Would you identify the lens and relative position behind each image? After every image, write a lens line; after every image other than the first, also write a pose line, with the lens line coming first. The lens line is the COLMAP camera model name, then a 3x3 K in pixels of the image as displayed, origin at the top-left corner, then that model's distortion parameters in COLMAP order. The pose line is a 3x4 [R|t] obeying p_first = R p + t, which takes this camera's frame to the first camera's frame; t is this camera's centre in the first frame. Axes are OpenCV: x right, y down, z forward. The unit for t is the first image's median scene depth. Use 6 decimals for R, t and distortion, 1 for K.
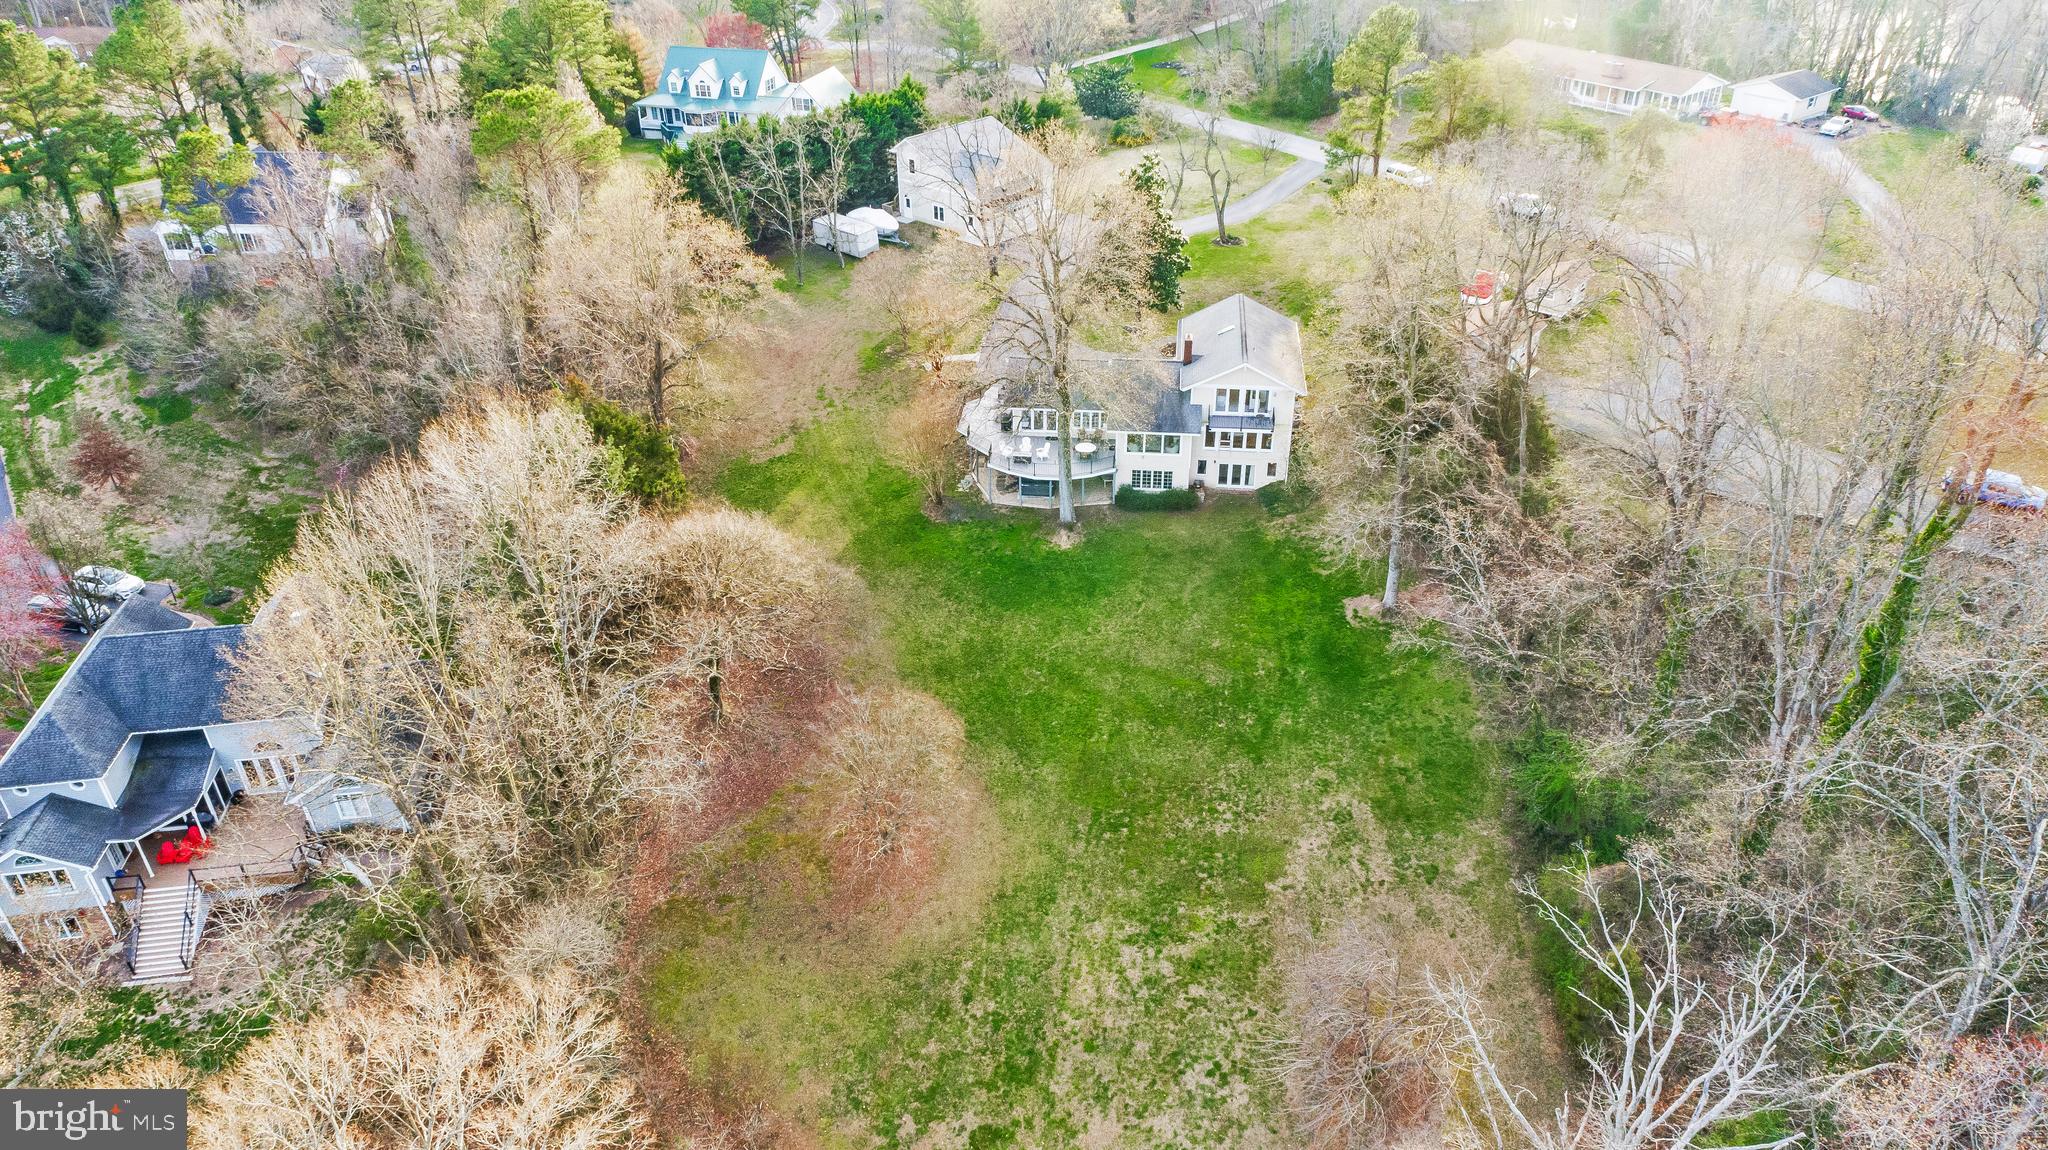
lens RADIAL K [[1396.0, 0, 1011.1], [0, 1396.0, 525.8], [0, 0, 1]] dist [-0.013541, -0.000758]
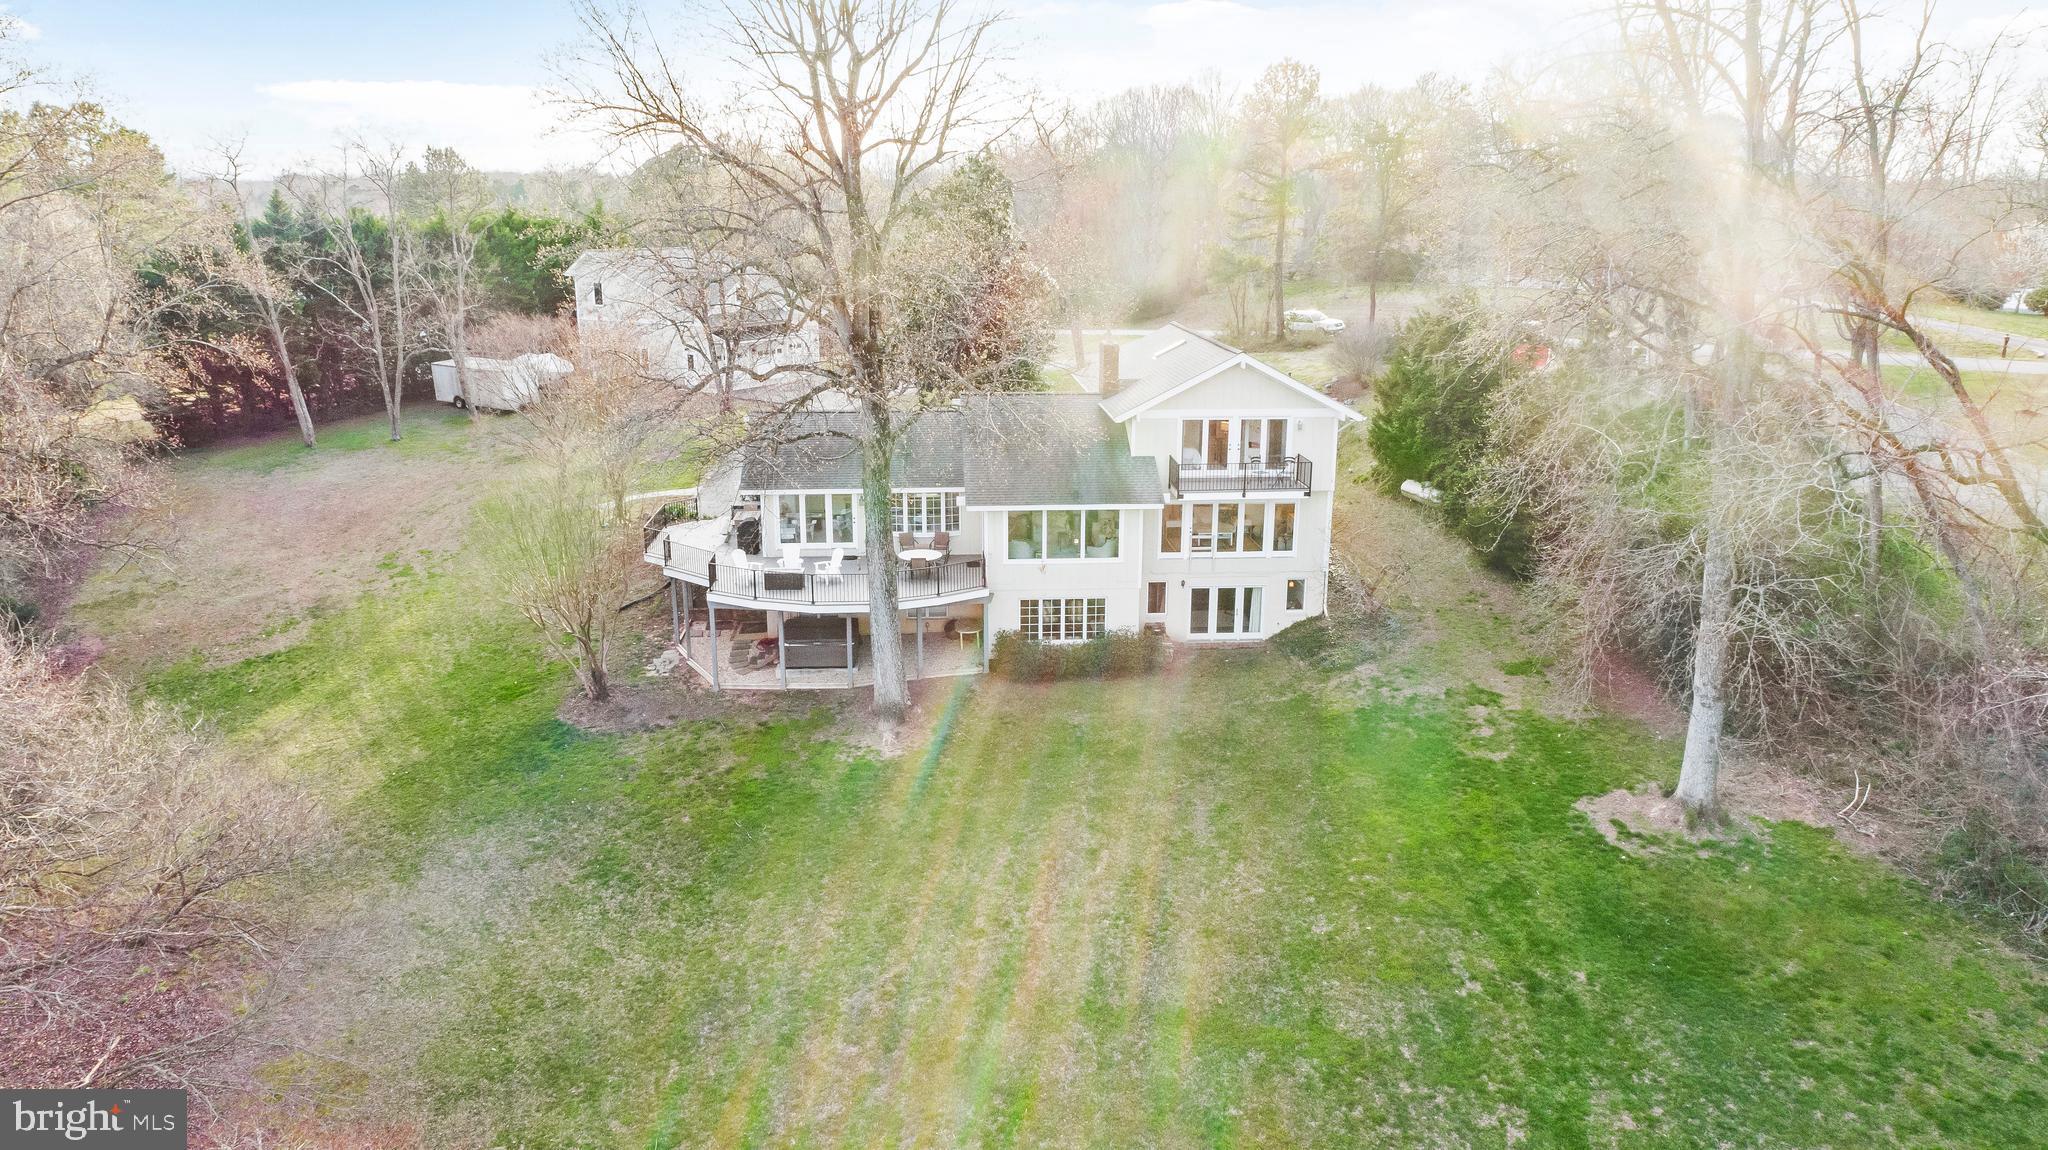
lens RADIAL K [[1396.0, 0, 1011.1], [0, 1396.0, 525.8], [0, 0, 1]] dist [-0.013541, -0.000758]
pose [[0.983893, -0.026663, 0.176761, 0.000667], [0.078509, 0.952799, -0.293276, 0.075149], [-0.160598, 0.302429, 0.939545, 0.553562]]
